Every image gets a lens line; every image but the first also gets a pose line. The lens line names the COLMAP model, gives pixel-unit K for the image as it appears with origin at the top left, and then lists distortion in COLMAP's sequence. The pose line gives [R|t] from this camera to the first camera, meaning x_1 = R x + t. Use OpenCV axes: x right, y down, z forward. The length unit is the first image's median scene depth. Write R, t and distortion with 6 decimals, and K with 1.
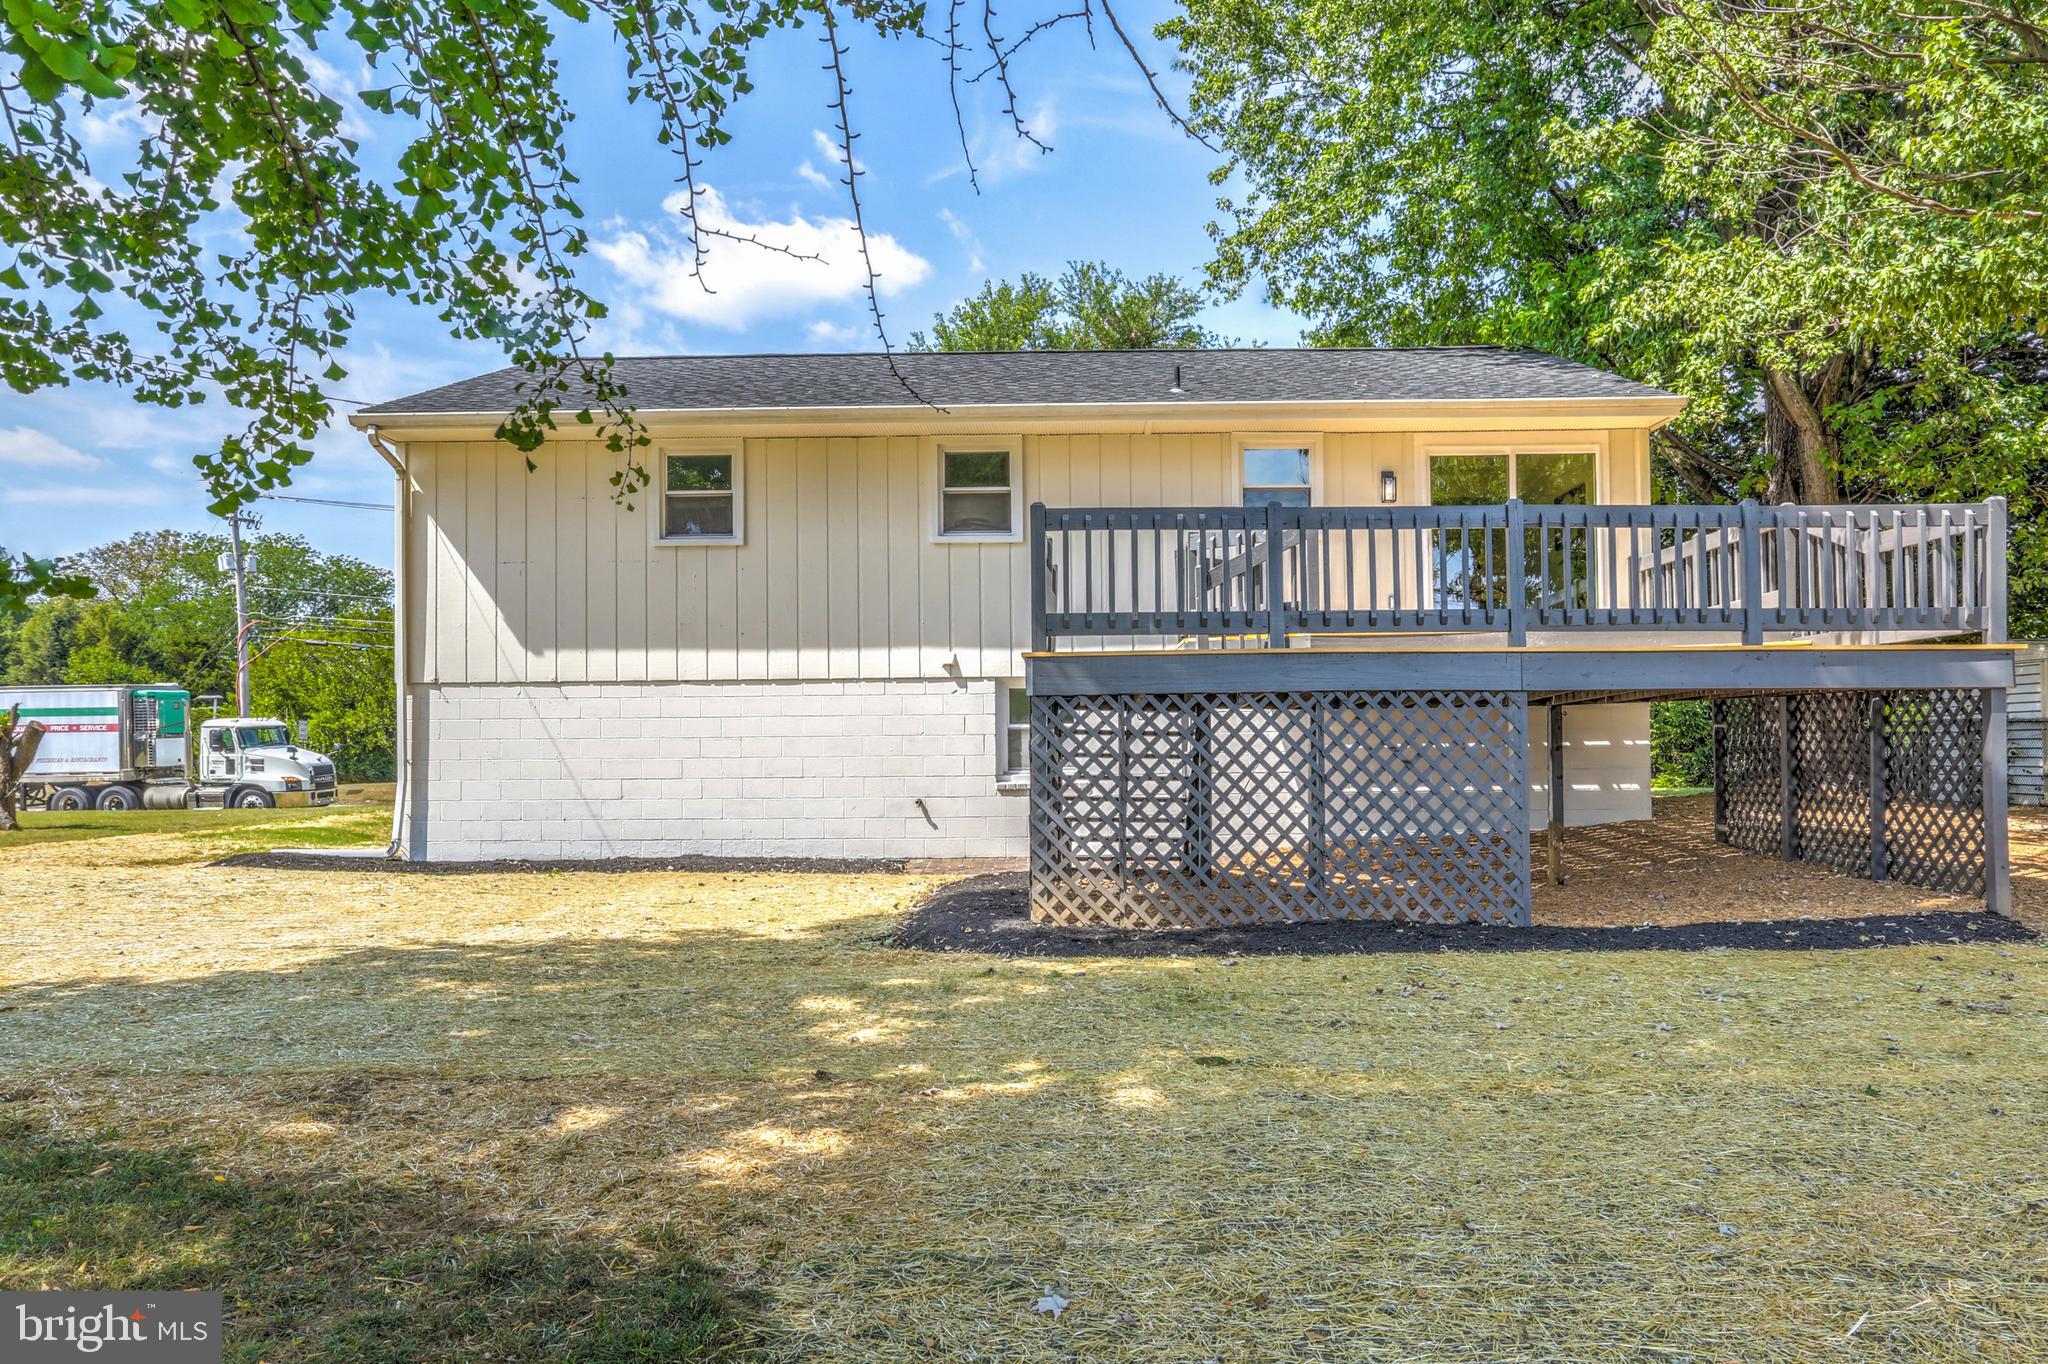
lens RADIAL K [[1421.7, 0, 1024.0], [0, 1421.7, 682.0], [0, 0, 1]] dist [0.002470, 0.000390]
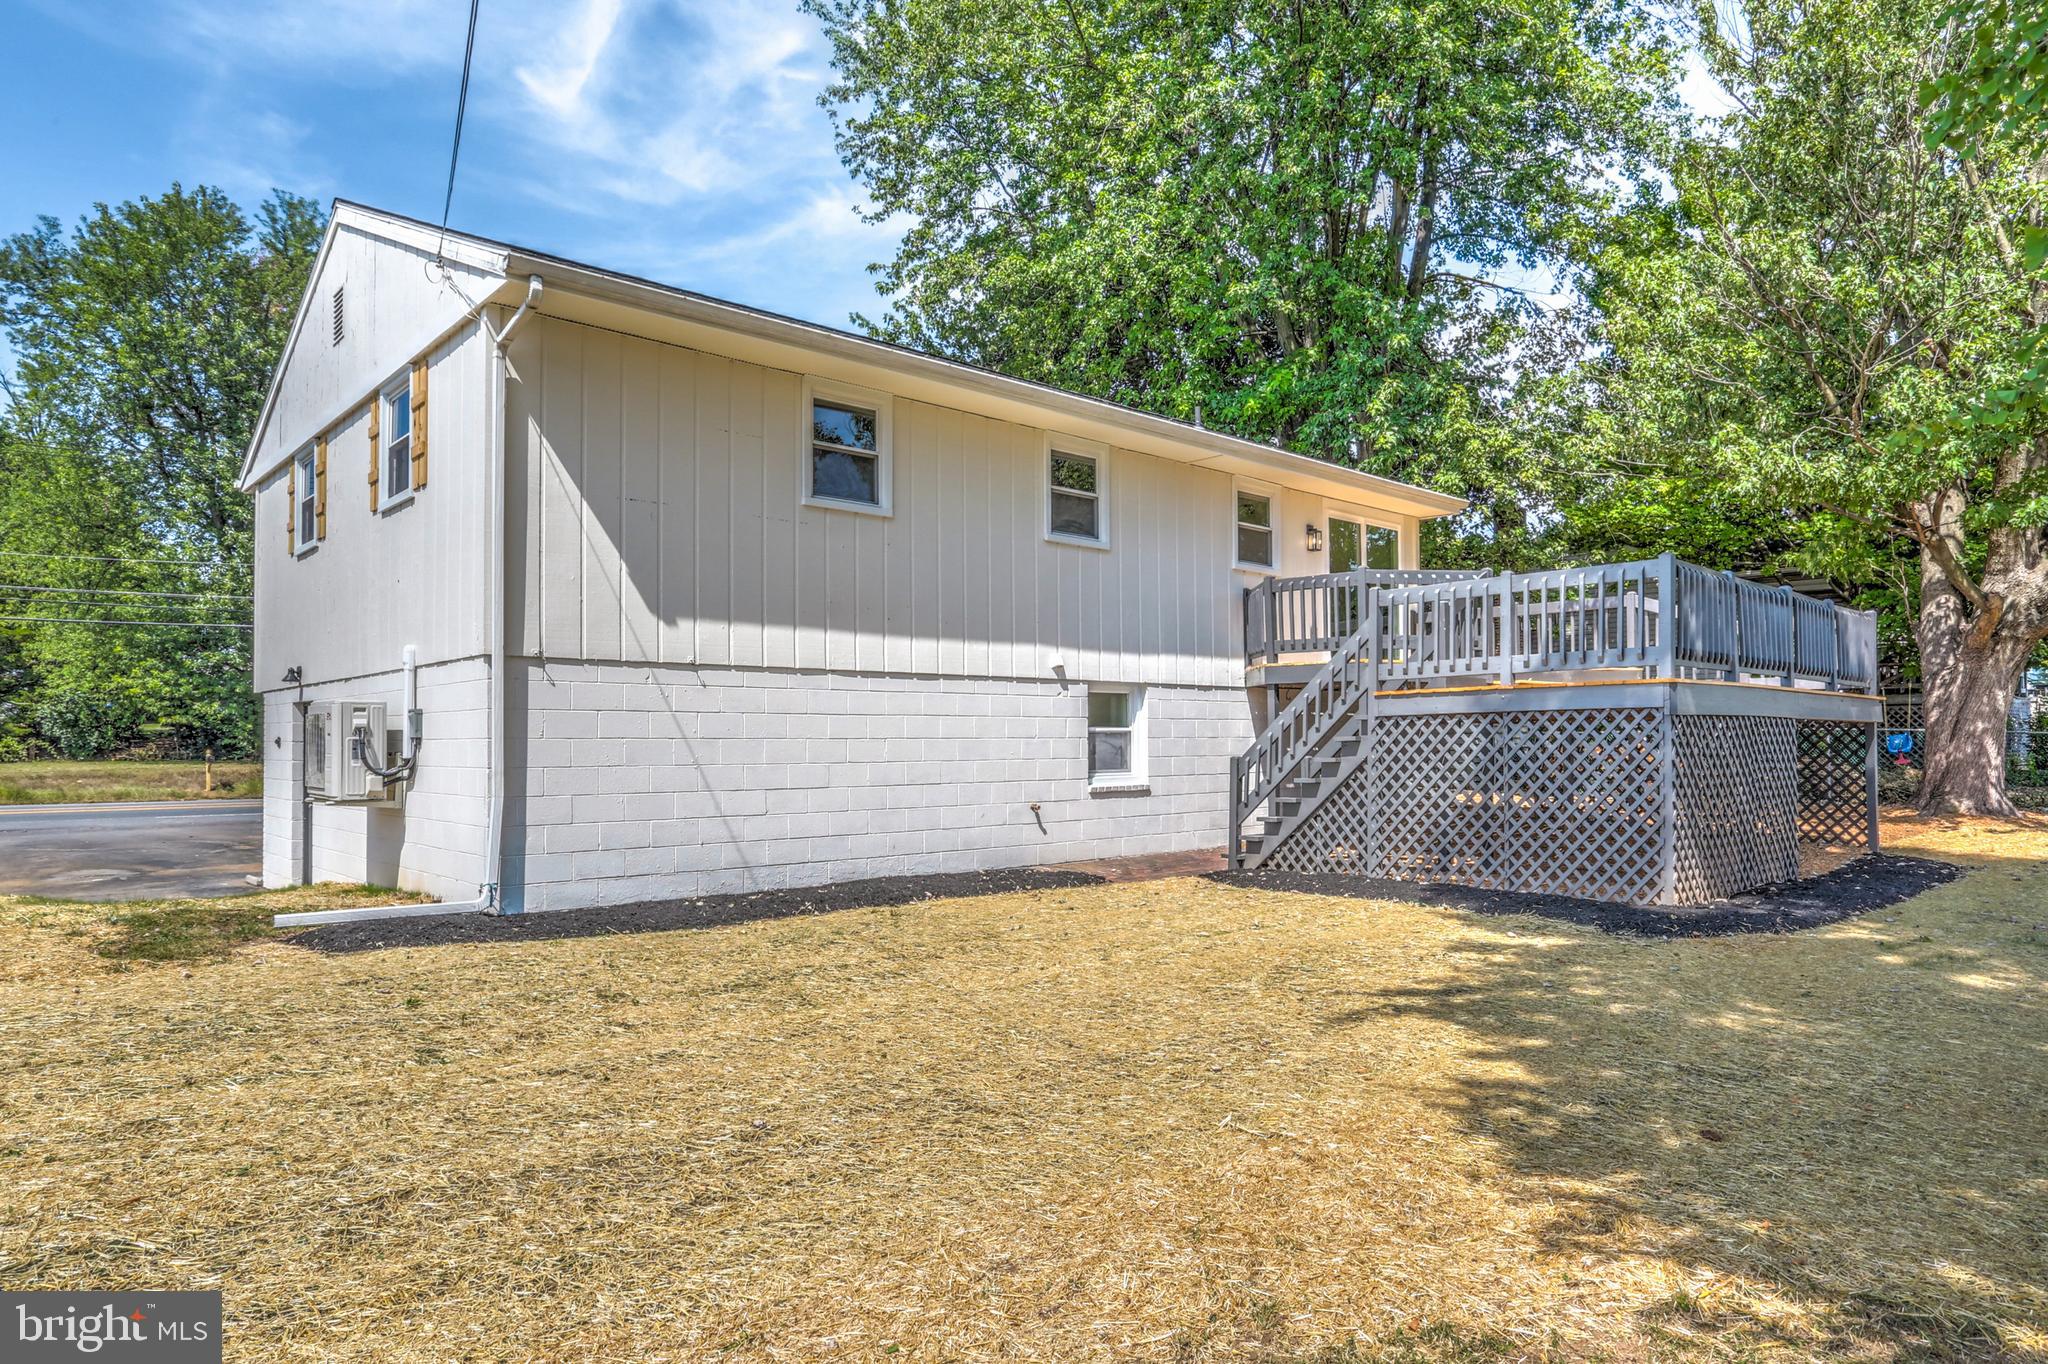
lens RADIAL K [[1262.9, 0, 1024.0], [0, 1262.9, 682.0], [0, 0, 1]] dist [-0.001396, -0.000282]
pose [[0.718170, 0.039256, 0.694759, -0.673927], [-0.042924, 0.999005, -0.012077, 0.009953], [-0.694542, -0.021149, 0.719141, 0.387226]]
